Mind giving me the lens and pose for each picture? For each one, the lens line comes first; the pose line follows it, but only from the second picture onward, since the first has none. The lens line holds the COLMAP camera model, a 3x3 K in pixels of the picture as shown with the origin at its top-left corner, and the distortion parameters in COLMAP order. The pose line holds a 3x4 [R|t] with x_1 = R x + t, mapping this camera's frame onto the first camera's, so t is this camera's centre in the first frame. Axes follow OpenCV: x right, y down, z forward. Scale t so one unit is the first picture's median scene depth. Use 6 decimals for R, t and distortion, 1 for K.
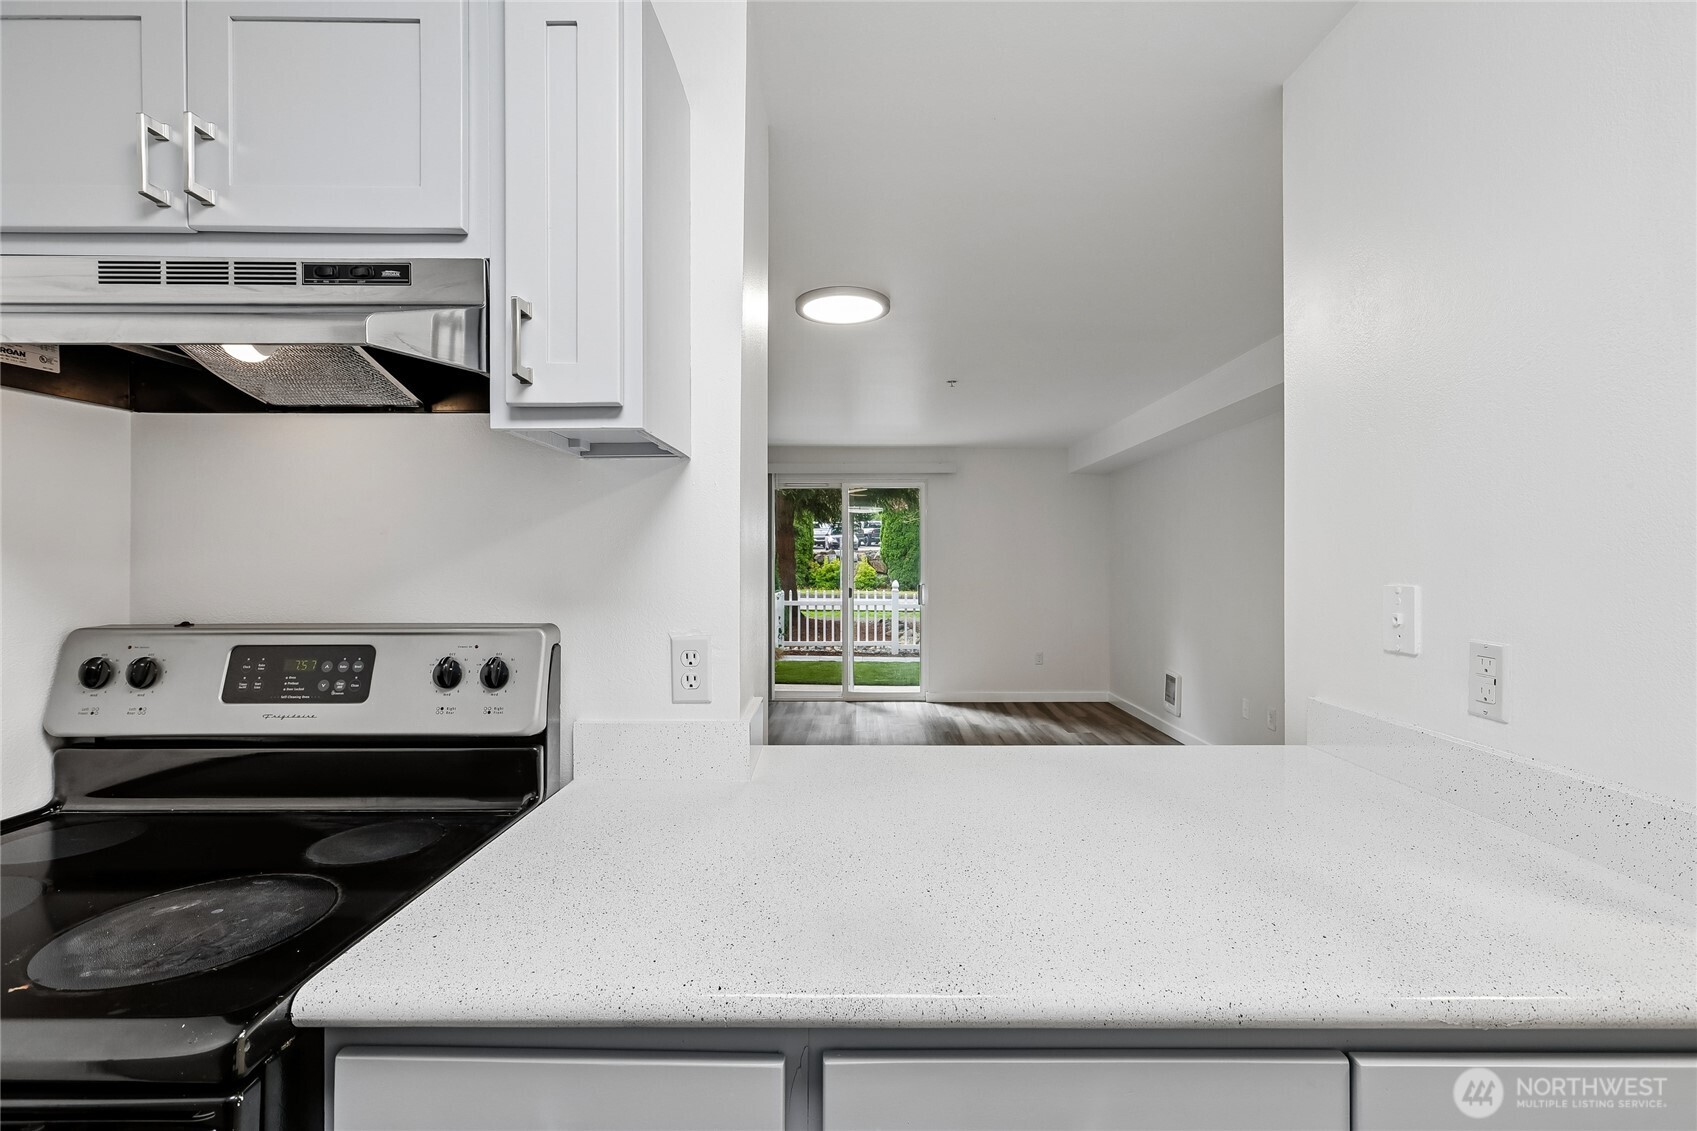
lens RADIAL K [[760.7, 0, 855.6], [0, 760.7, 549.4], [0, 0, 1]] dist [-0.001296, 0.002740]
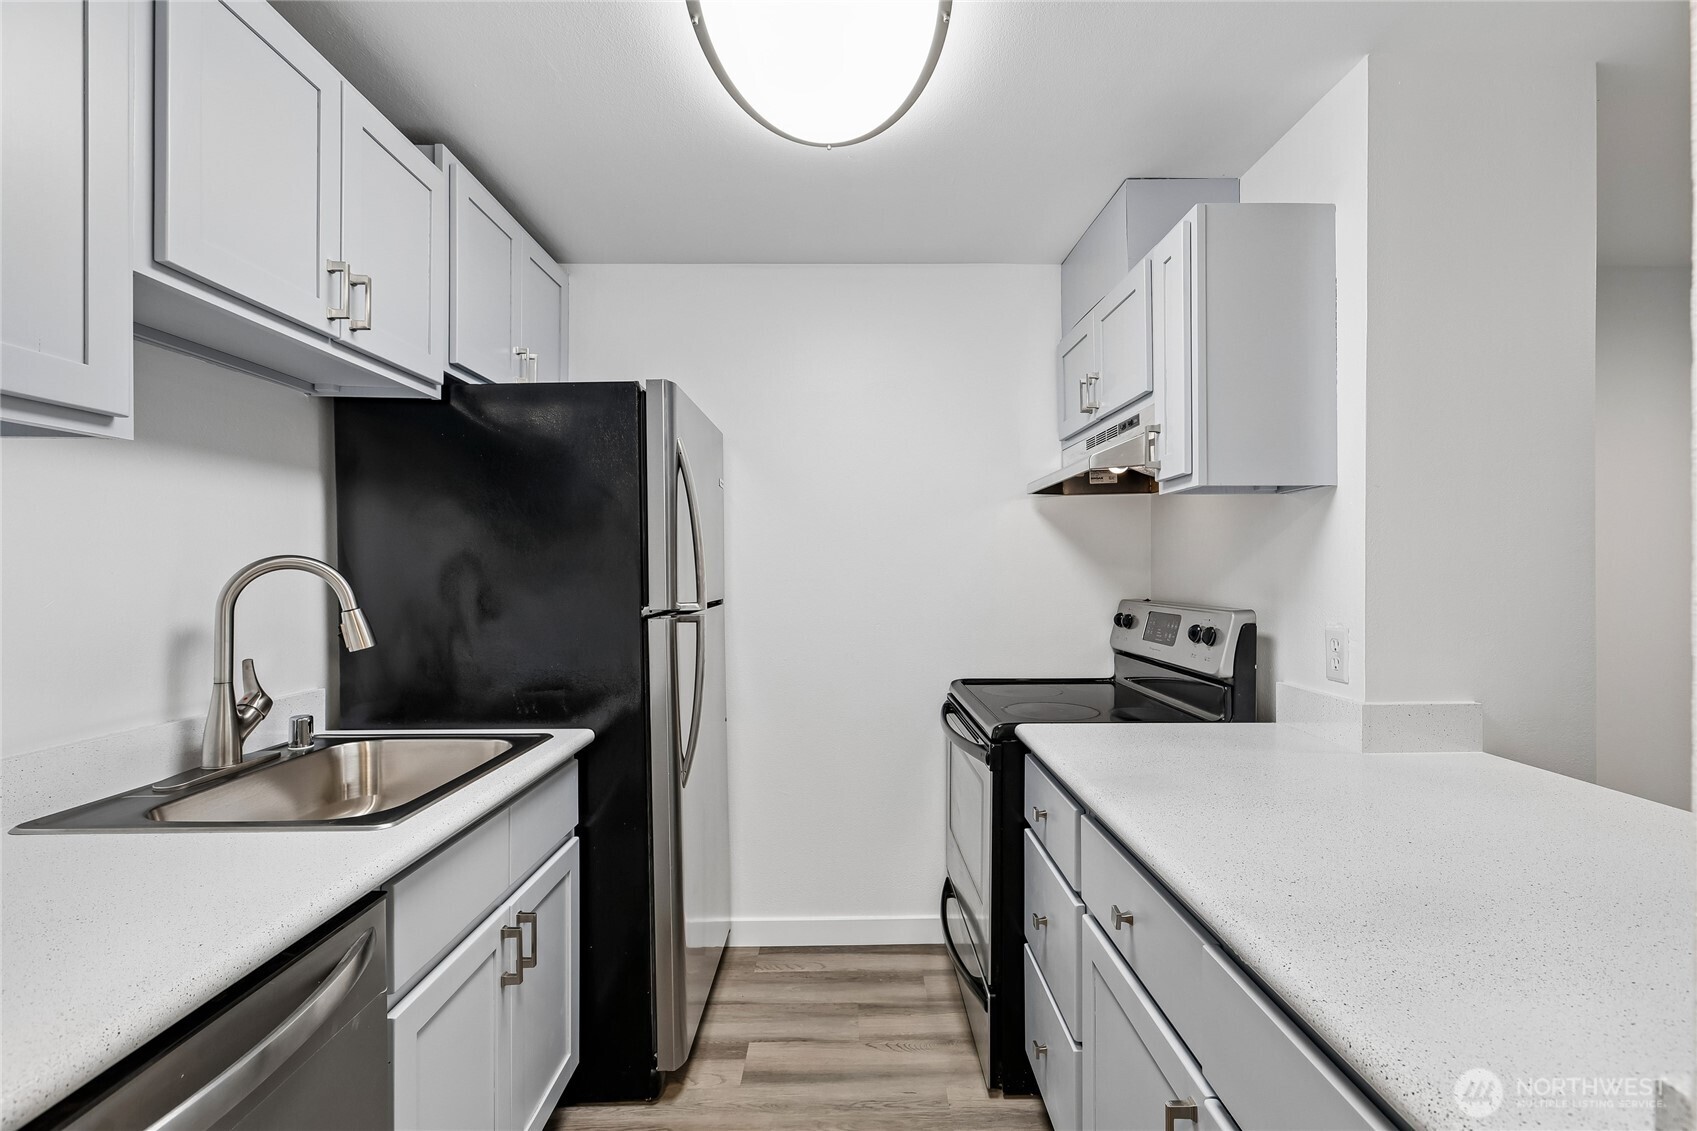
lens RADIAL K [[760.7, 0, 849.5], [0, 760.7, 570.7], [0, 0, 1]] dist [-0.001296, 0.002740]
pose [[0.009155, 0.003389, -0.999952, 1.146619], [0.022586, 0.999738, 0.003595, -0.003763], [0.999703, -0.022618, 0.009076, 0.211472]]
